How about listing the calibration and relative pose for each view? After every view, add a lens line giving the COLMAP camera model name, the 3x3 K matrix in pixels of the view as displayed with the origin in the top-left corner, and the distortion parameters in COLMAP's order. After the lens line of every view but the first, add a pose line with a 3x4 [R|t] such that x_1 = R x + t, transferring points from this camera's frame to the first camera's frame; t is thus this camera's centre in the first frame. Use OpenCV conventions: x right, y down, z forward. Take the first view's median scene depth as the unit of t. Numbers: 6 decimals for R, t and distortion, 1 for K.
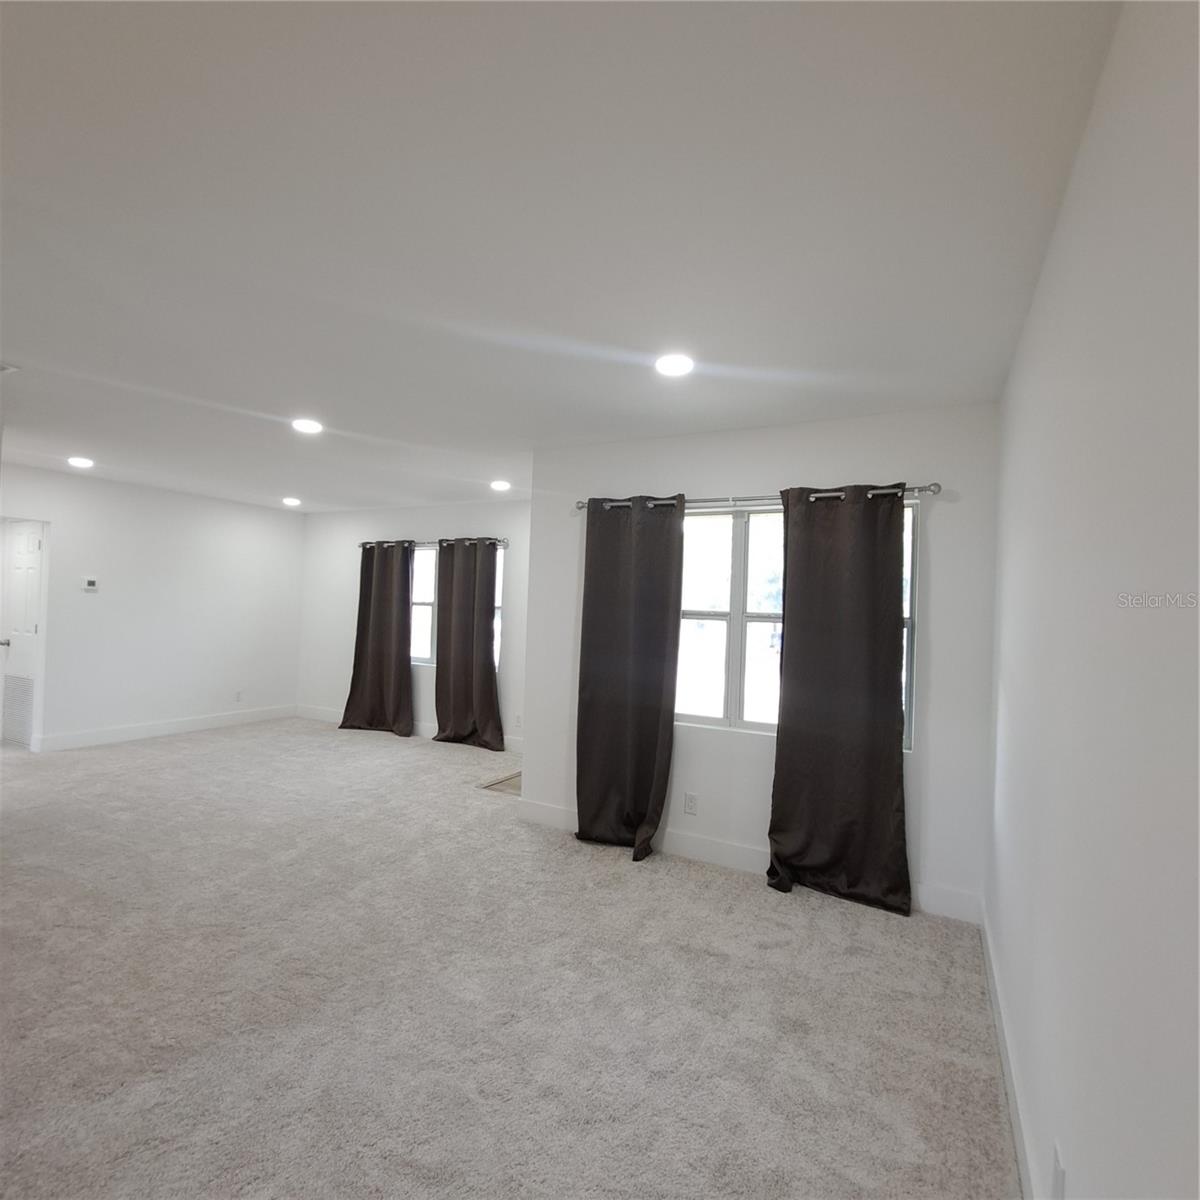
lens RADIAL K [[633.0, 0, 600.0], [0, 633.0, 600.0], [0, 0, 1]] dist [-0.004821, -0.006475]
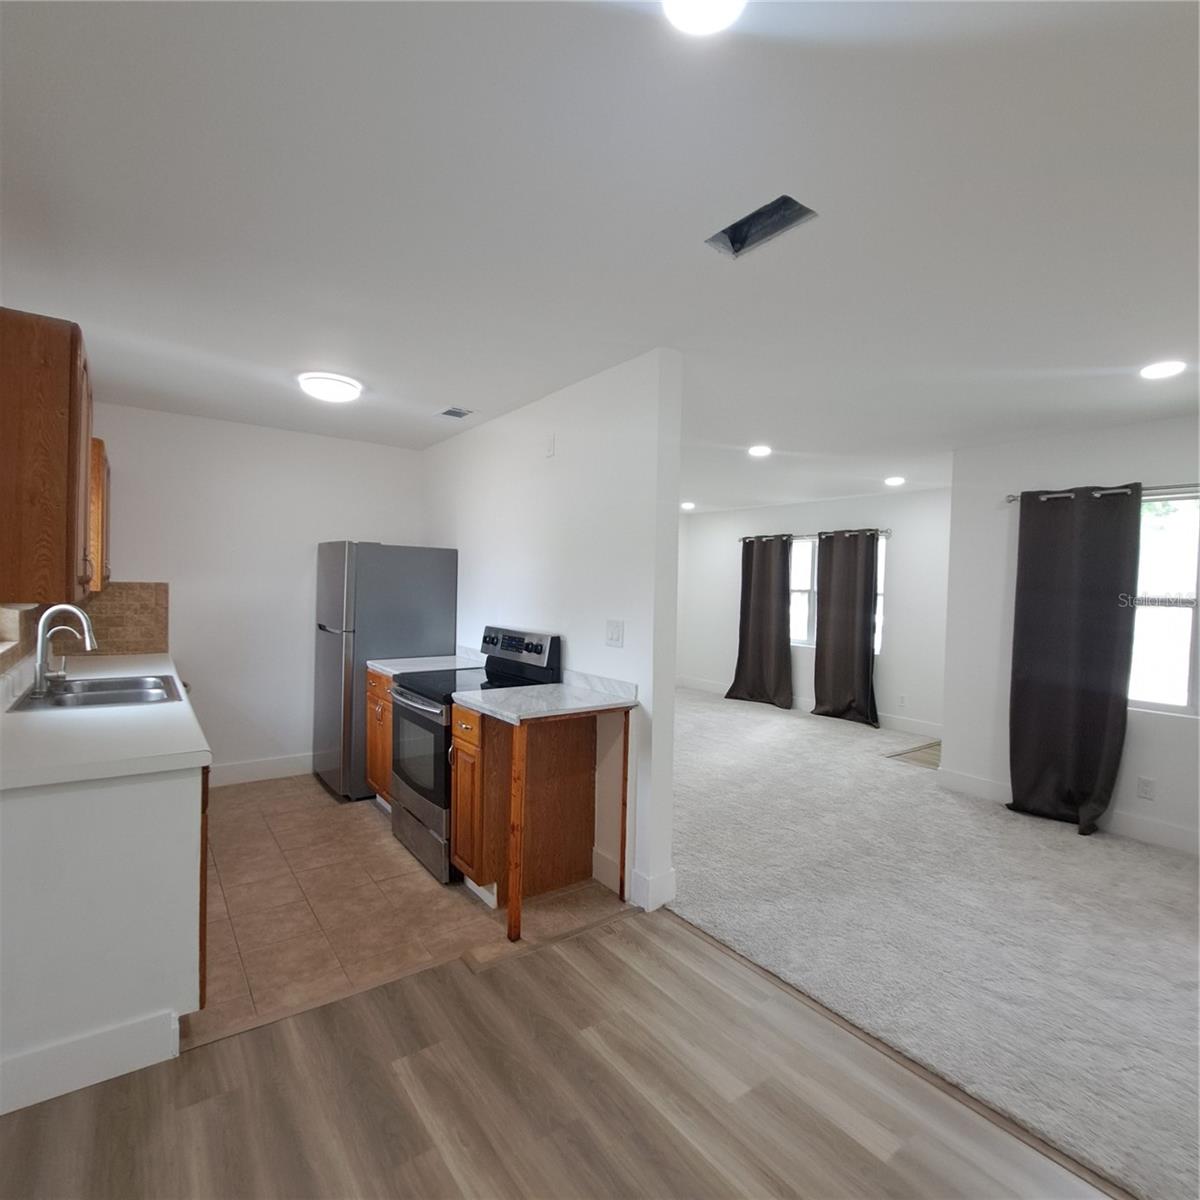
lens RADIAL K [[633.0, 0, 600.0], [0, 633.0, 600.0], [0, 0, 1]] dist [-0.004821, -0.006475]
pose [[0.897159, 0.000226, -0.441708, -0.191611], [0.010015, 0.999732, 0.020854, -0.008699], [0.441595, -0.023134, 0.896916, -0.270345]]
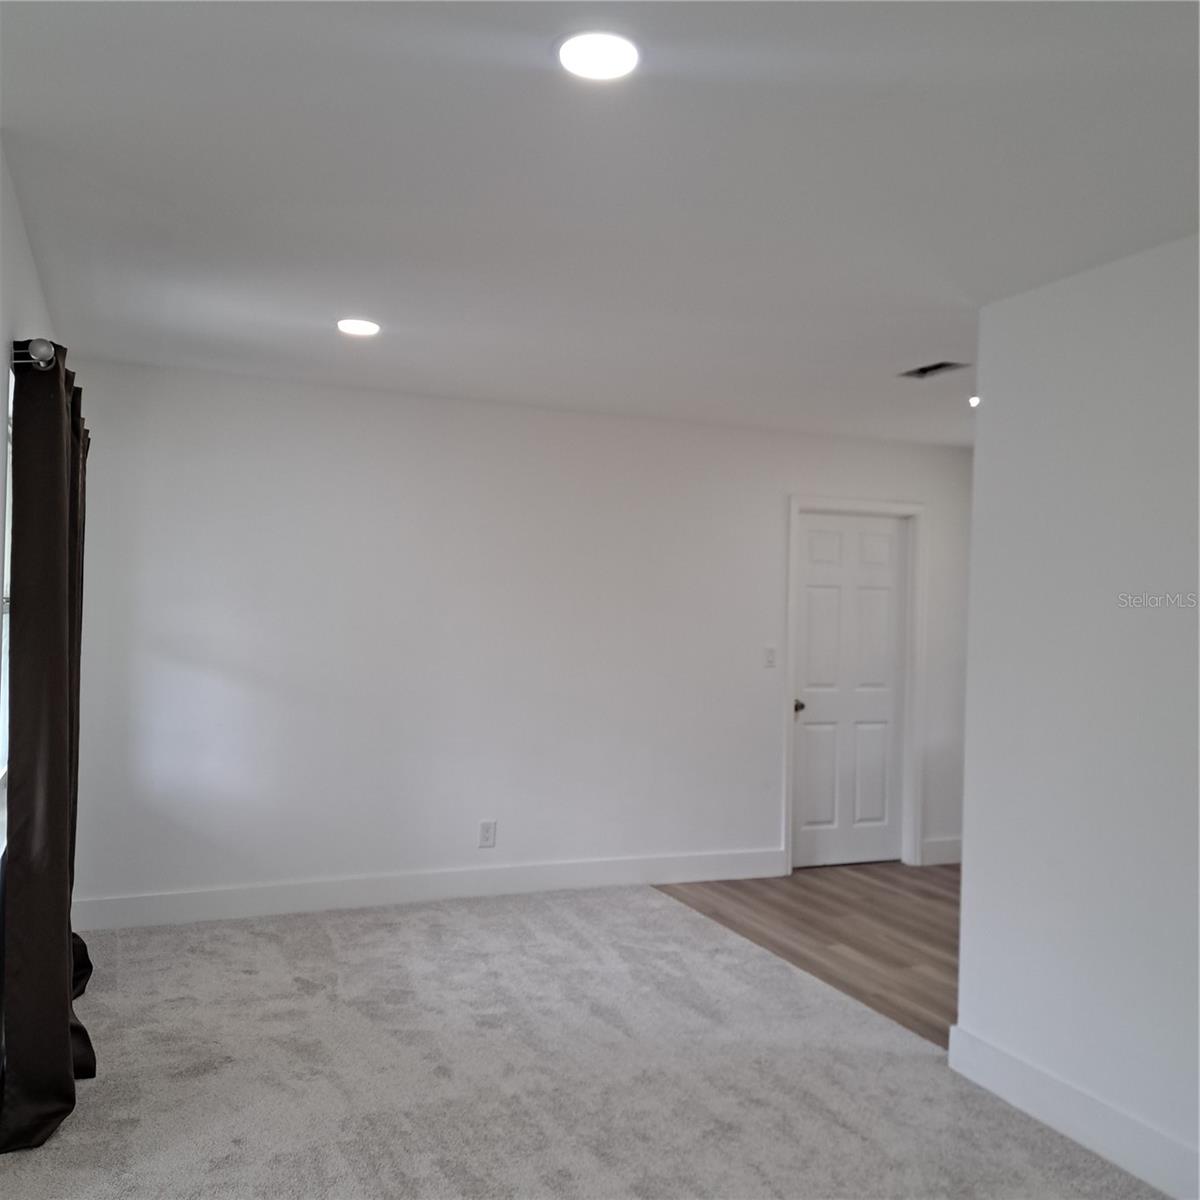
lens RADIAL K [[1116.3, 0, 610.2], [0, 1116.3, 597.6], [0, 0, 1]] dist [0.078989, -0.086186]
pose [[-0.769624, -0.043575, 0.637009, -0.818595], [-0.058435, 0.998289, -0.002313, -0.012107], [-0.635818, -0.039004, -0.770853, 1.375391]]
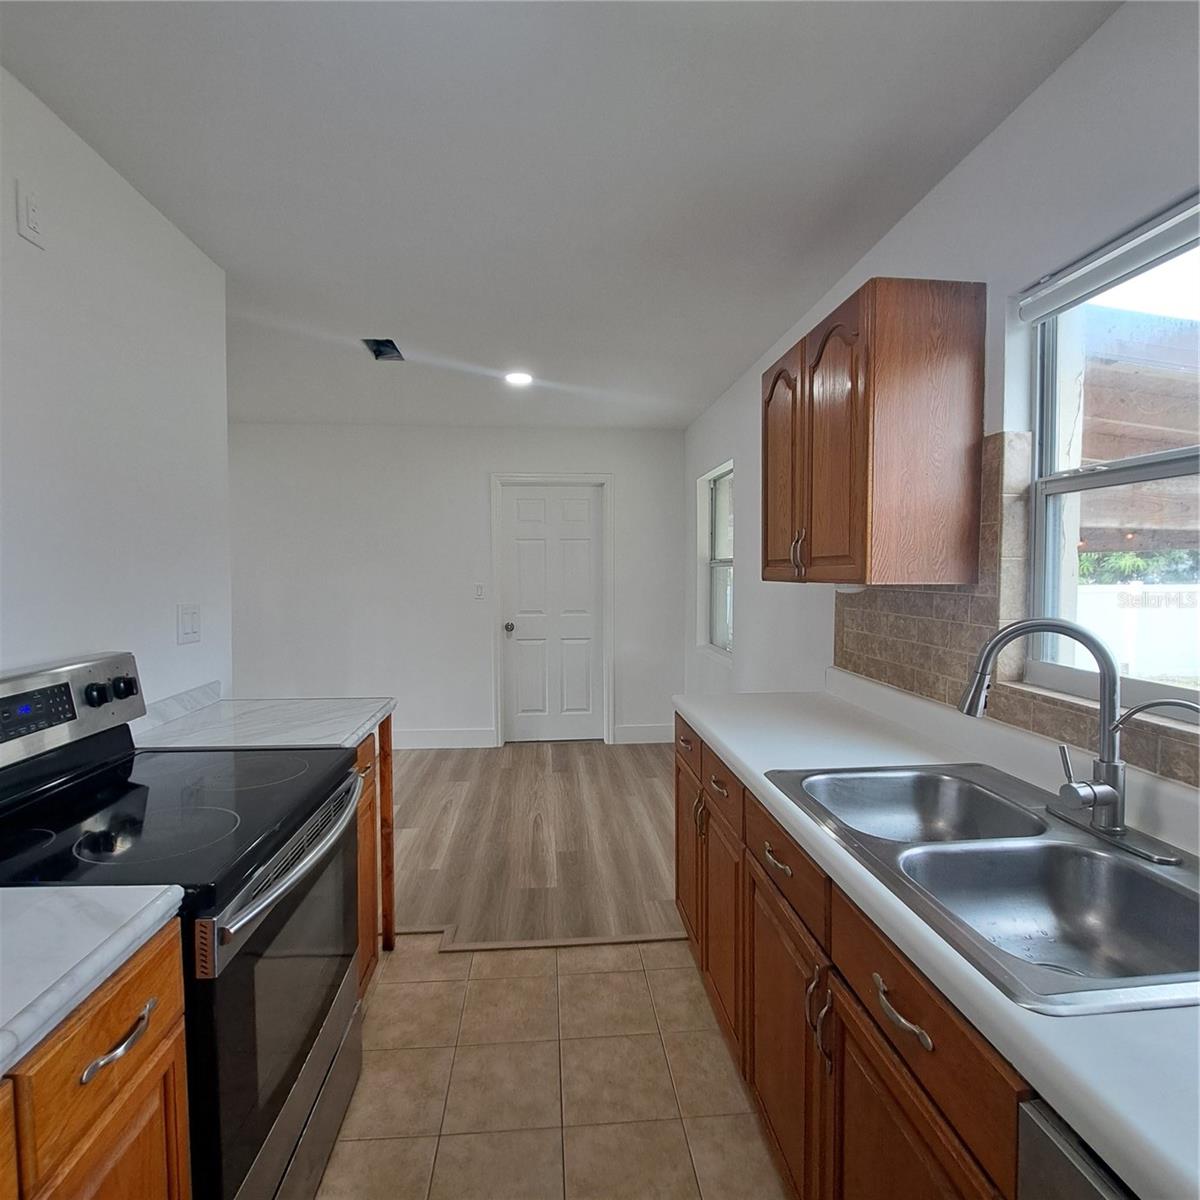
lens RADIAL K [[633.0, 0, 600.0], [0, 633.0, 600.0], [0, 0, 1]] dist [-0.004821, -0.006475]
pose [[-0.535086, -0.070686, 0.841835, -1.171650], [-0.027628, 0.997425, 0.066189, -0.018158], [-0.844346, 0.012158, -0.535661, 0.434635]]
